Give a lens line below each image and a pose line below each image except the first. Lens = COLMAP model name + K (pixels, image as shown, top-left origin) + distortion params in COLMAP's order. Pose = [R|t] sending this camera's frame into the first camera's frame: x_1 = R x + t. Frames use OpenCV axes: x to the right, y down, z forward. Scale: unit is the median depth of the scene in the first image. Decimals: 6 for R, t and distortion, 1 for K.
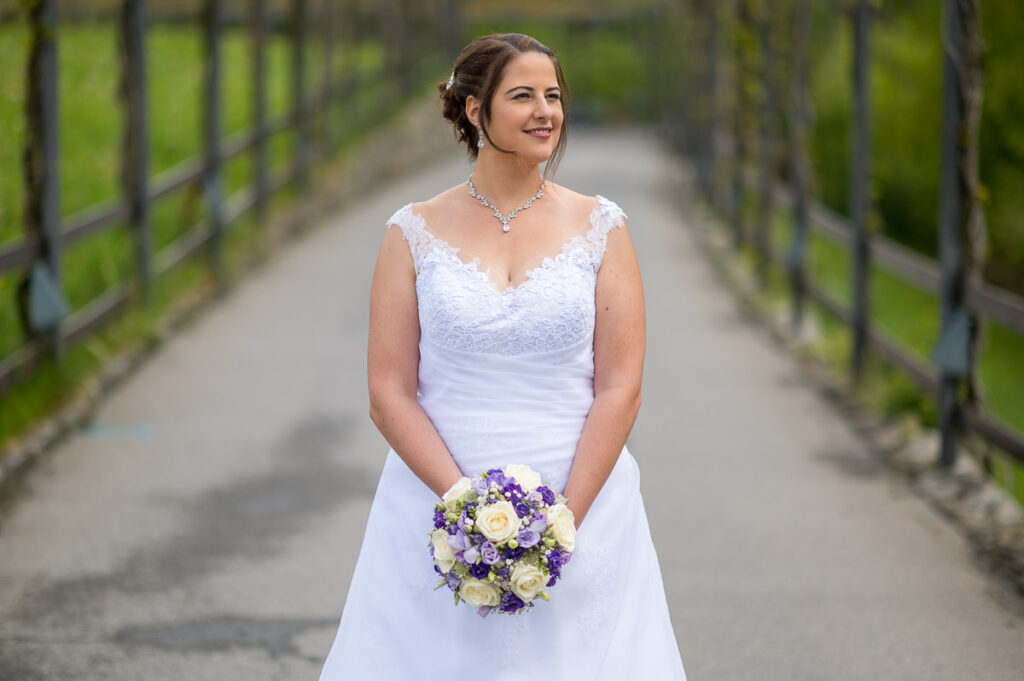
lens RADIAL K [[2144.9, 0, 517.6], [0, 2144.9, 341.2], [0, 0, 1]] dist [0.025555, 0.000000]
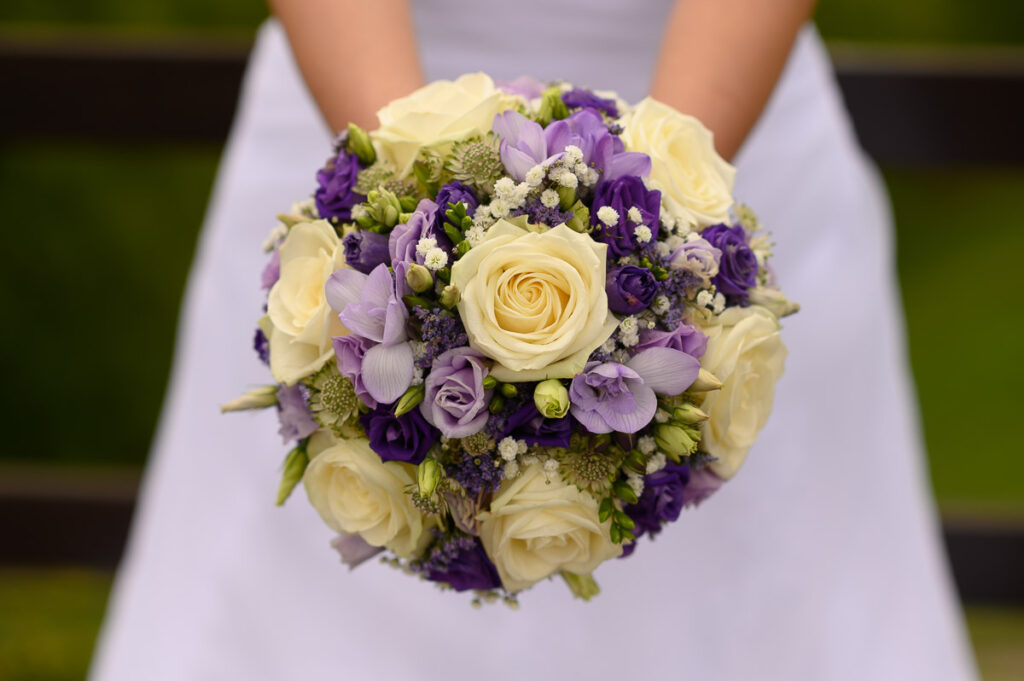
lens RADIAL K [[2144.9, 0, 512.8], [0, 2144.9, 340.3], [0, 0, 1]] dist [0.025555, 0.000000]
pose [[0.917390, 0.394838, 0.049981, -0.022293], [-0.396059, 0.893361, 0.212234, 0.033865], [0.039147, -0.214497, 0.975940, 0.739324]]
